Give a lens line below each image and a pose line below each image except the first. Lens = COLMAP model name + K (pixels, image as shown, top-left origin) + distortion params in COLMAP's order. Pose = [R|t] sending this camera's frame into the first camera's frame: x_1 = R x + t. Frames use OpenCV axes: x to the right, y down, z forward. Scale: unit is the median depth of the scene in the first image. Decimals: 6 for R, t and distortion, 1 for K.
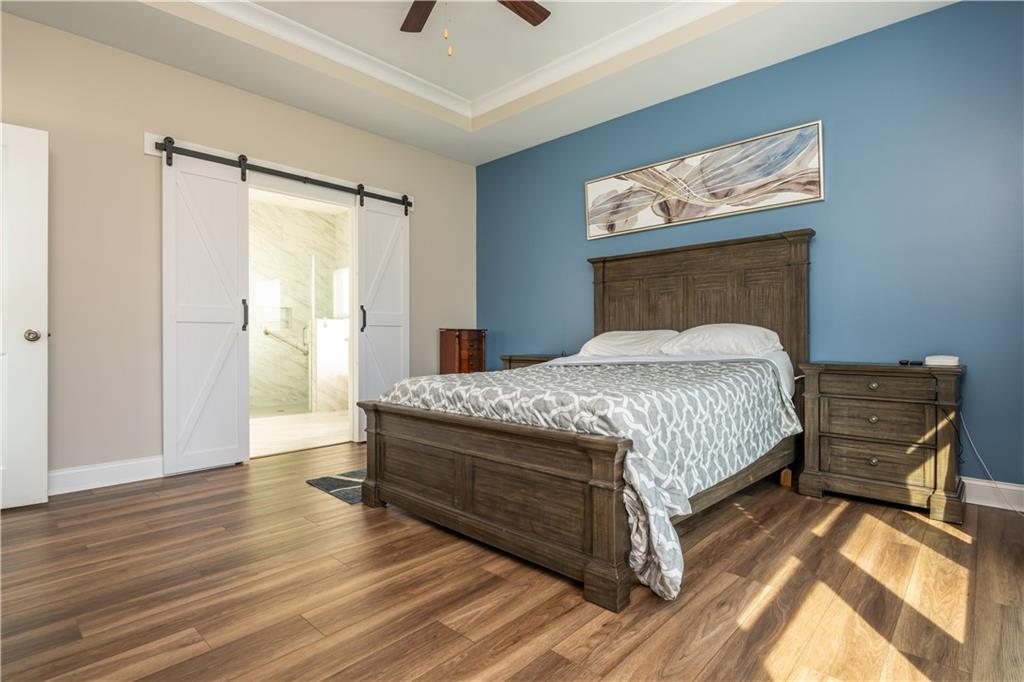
lens RADIAL K [[502.9, 0, 512.0], [0, 502.9, 341.0], [0, 0, 1]] dist [-0.000877, -0.000090]
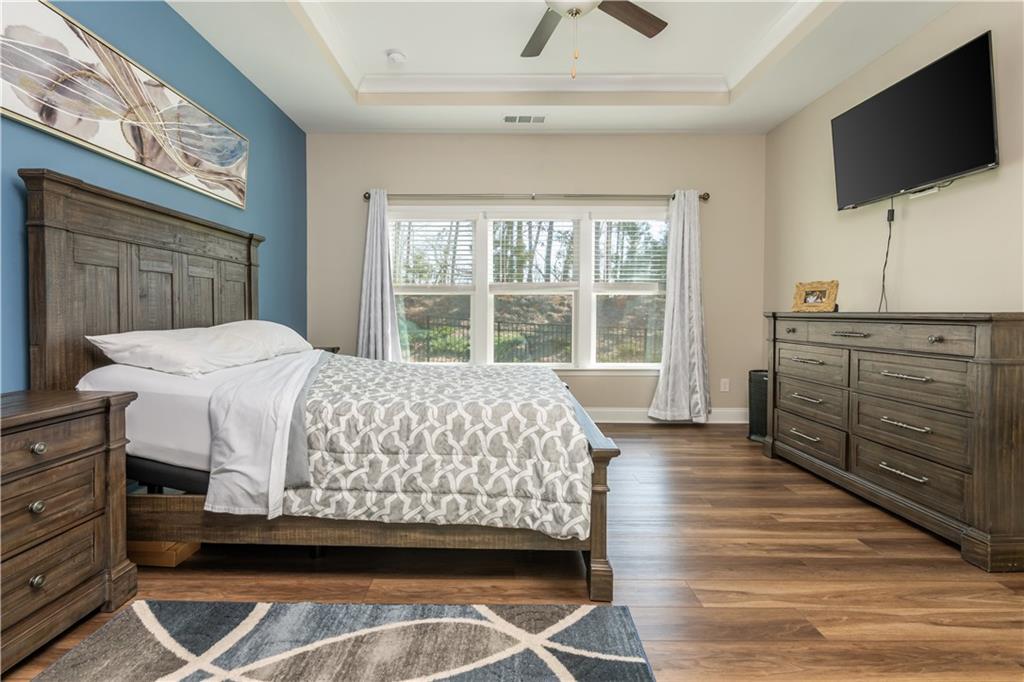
lens RADIAL K [[485.6, 0, 508.6], [0, 485.6, 322.0], [0, 0, 1]] dist [0.000685, 0.000136]
pose [[-0.688385, -0.004817, 0.725329, -0.489654], [0.009071, 0.999843, 0.015249, -0.035770], [-0.725289, 0.017077, -0.688233, 1.126584]]
